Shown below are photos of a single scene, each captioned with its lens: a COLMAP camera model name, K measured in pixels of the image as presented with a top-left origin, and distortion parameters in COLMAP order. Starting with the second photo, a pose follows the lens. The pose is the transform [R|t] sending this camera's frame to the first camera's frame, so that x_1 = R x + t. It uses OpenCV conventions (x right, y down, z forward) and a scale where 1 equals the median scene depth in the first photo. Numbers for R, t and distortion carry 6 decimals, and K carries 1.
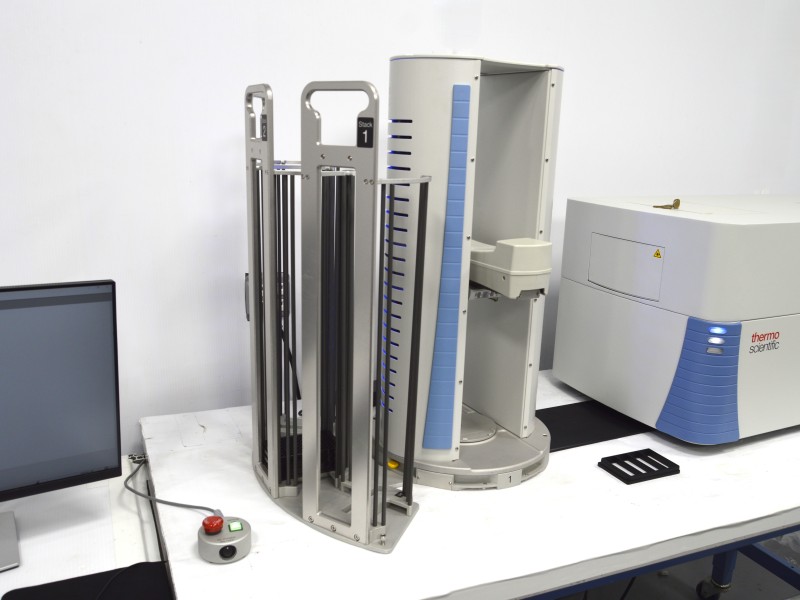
lens RADIAL K [[717.8, 0, 405.6], [0, 717.8, 313.8], [0, 0, 1]] dist [-0.012923, 0.009420]
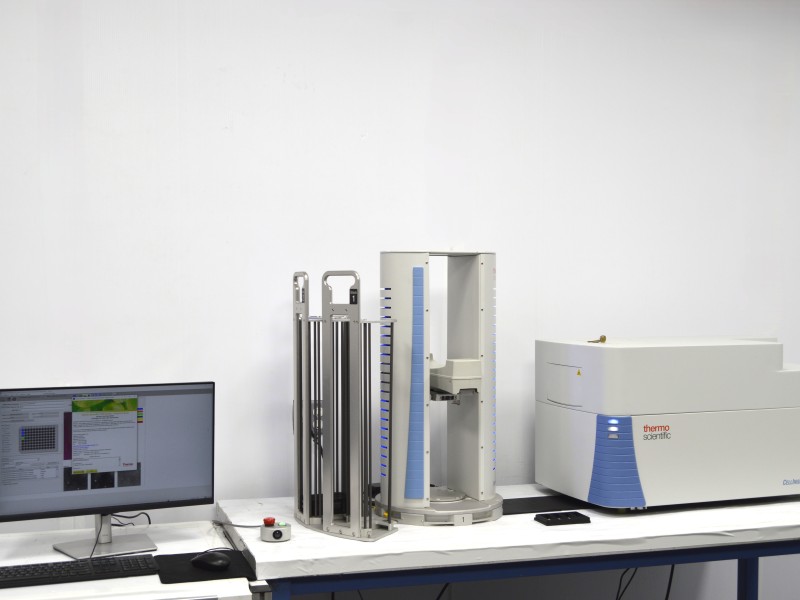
lens RADIAL K [[1139.4, 0, 400.6], [0, 1139.4, 301.4], [0, 0, 1]] dist [-0.049208, 0.000000]
pose [[0.990758, -0.032833, -0.131608, 0.348947], [0.000478, 0.971103, -0.238662, 0.361358], [0.135641, 0.236393, 0.962143, -1.418730]]
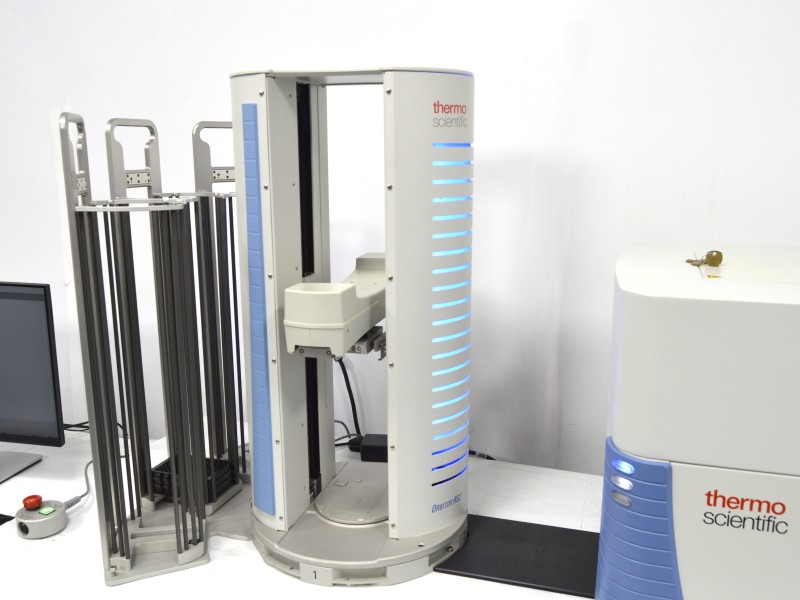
lens RADIAL K [[757.8, 0, 398.3], [0, 757.8, 315.9], [0, 0, 1]] dist [-0.032126, 0.000000]
pose [[0.700234, 0.118111, -0.704075, 0.799955], [-0.151245, 0.988377, 0.015384, -0.090426], [0.697708, 0.095715, 0.709959, 0.436738]]
